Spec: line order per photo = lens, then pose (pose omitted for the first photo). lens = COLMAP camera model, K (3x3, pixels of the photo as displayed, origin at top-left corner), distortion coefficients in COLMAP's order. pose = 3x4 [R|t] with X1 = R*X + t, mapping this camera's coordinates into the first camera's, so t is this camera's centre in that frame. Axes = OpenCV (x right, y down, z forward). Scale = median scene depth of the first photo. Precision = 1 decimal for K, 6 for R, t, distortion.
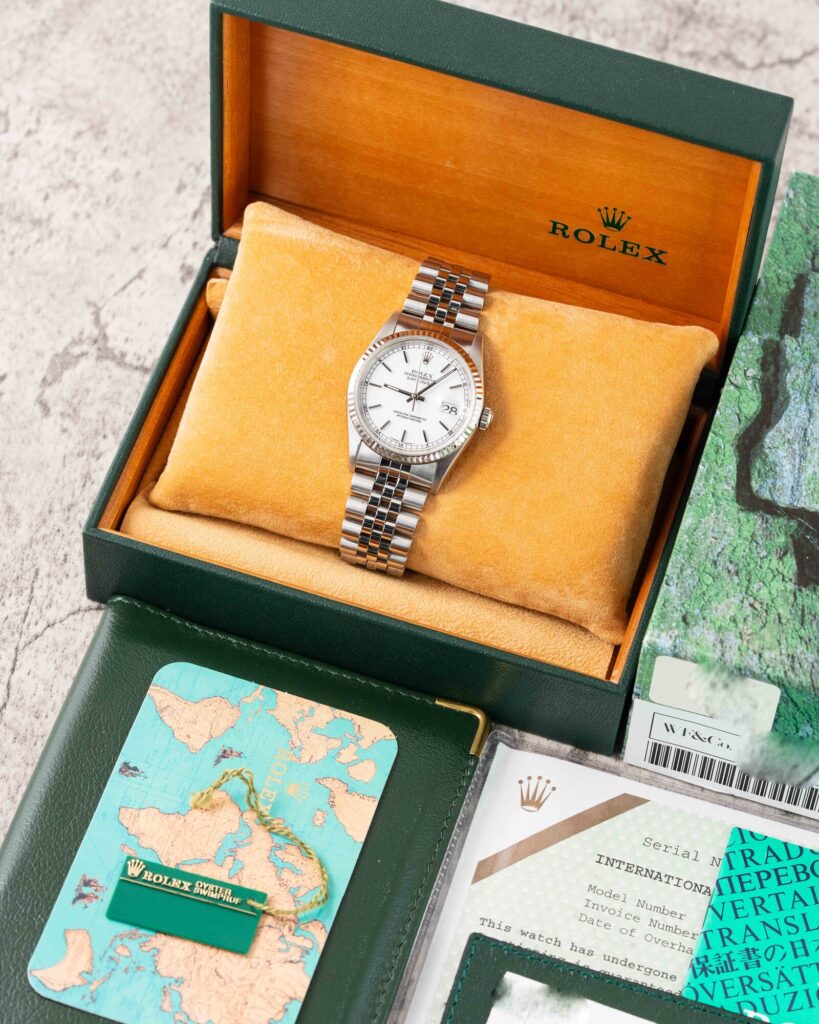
lens RADIAL K [[3989.6, 0, 409.5], [0, 3989.6, 512.0], [0, 0, 1]] dist [0.065032, -1.345337]
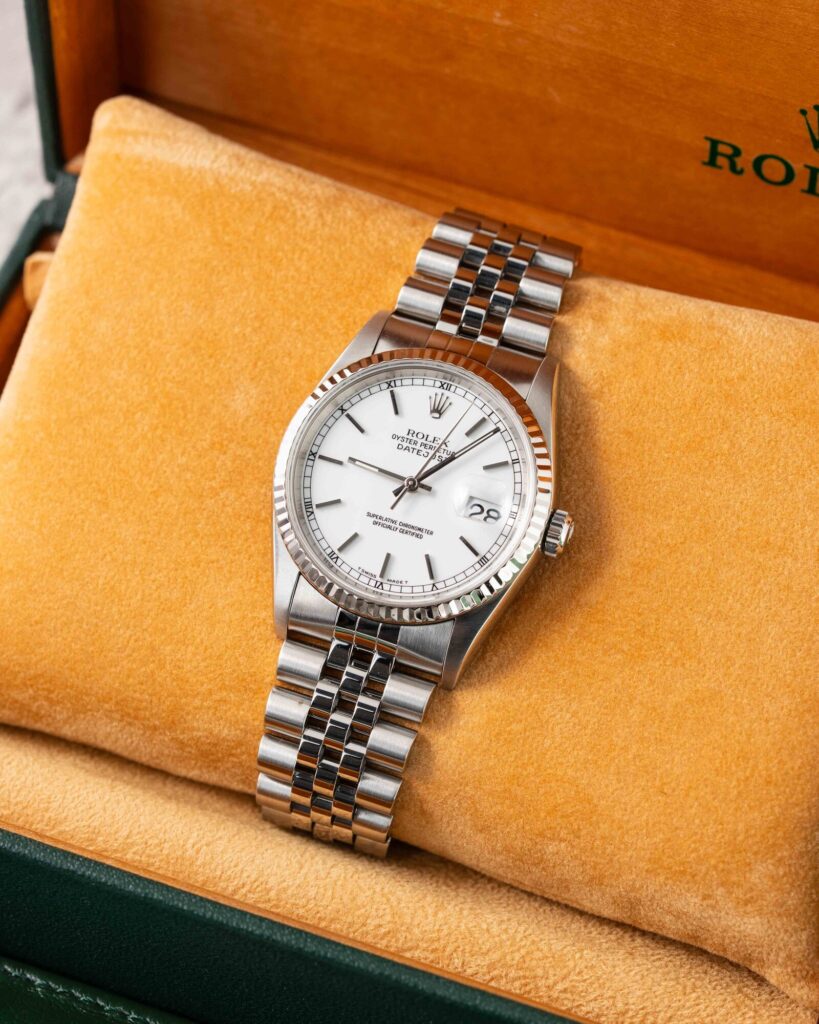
lens RADIAL K [[3989.6, 0, 409.5], [0, 3989.6, 512.0], [0, 0, 1]] dist [0.065032, -1.345337]
pose [[0.996788, 0.017356, -0.078188, 0.038737], [-0.021536, 0.998366, -0.052932, -0.000074], [0.077142, 0.054446, 0.995532, 0.516281]]
